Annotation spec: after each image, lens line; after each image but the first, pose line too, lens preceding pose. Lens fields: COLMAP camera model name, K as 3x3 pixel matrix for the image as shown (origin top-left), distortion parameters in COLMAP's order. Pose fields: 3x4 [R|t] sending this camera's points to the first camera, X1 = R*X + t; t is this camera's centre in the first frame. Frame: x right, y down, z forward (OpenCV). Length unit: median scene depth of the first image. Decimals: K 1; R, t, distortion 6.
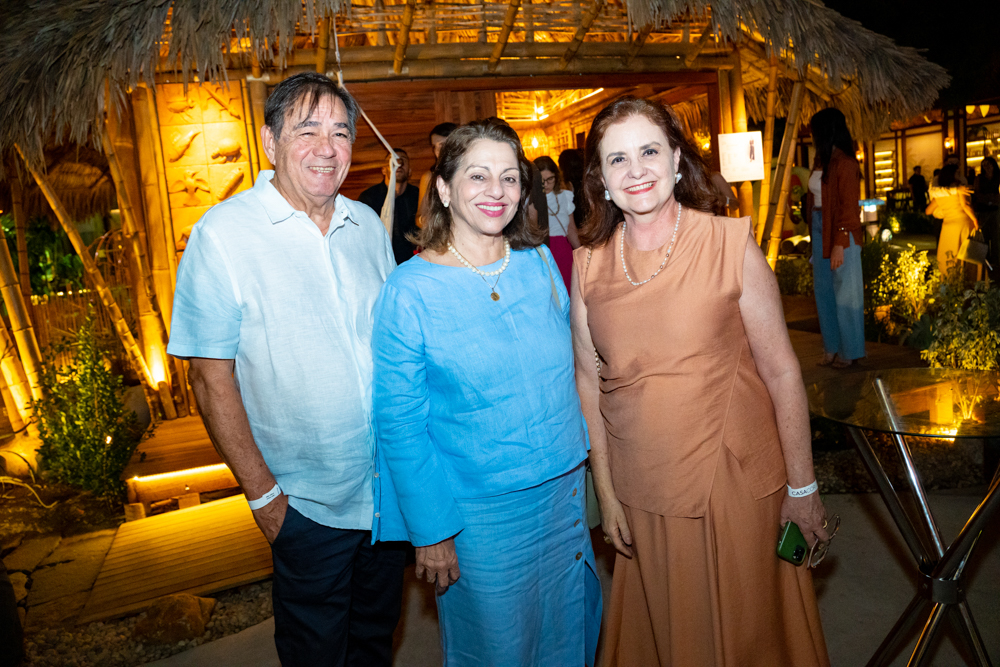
lens RADIAL K [[744.9, 0, 503.9], [0, 744.9, 337.5], [0, 0, 1]] dist [-0.123363, 0.084570]
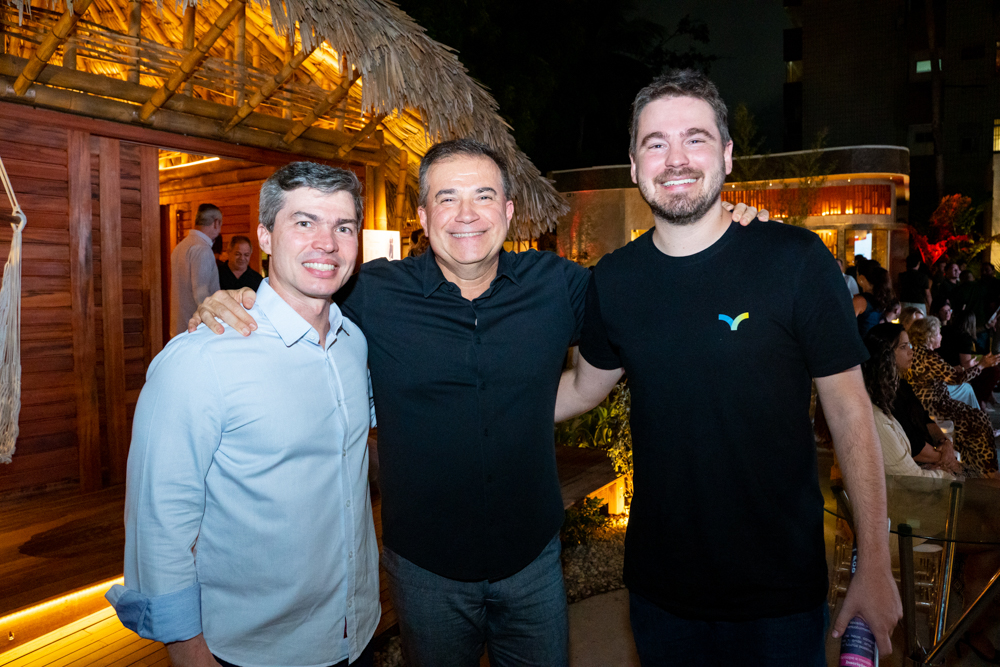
lens RADIAL K [[744.9, 0, 499.9], [0, 744.9, 338.2], [0, 0, 1]] dist [-0.123363, 0.084570]
pose [[0.777027, 0.050472, 0.627441, -0.201296], [0.023642, 0.993737, -0.109217, -0.022648], [-0.629023, 0.099699, 0.770967, 0.151913]]
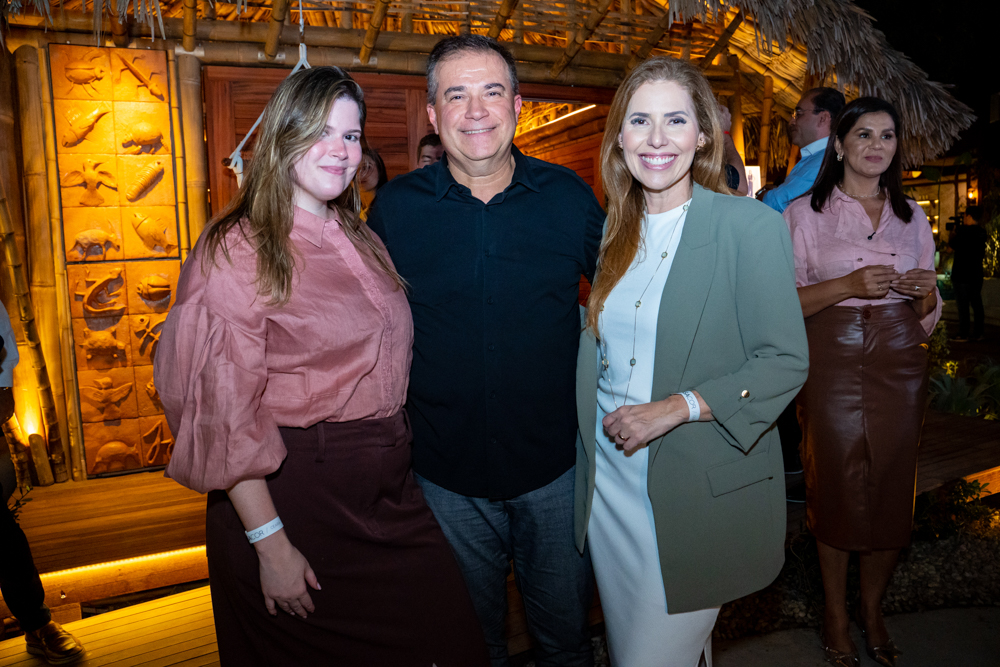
lens RADIAL K [[744.9, 0, 505.3], [0, 744.9, 333.9], [0, 0, 1]] dist [-0.123363, 0.084570]
pose [[0.990537, 0.037146, 0.132127, -0.082357], [-0.028886, 0.997539, -0.063890, -0.009214], [-0.134175, 0.059469, 0.989172, 0.178556]]
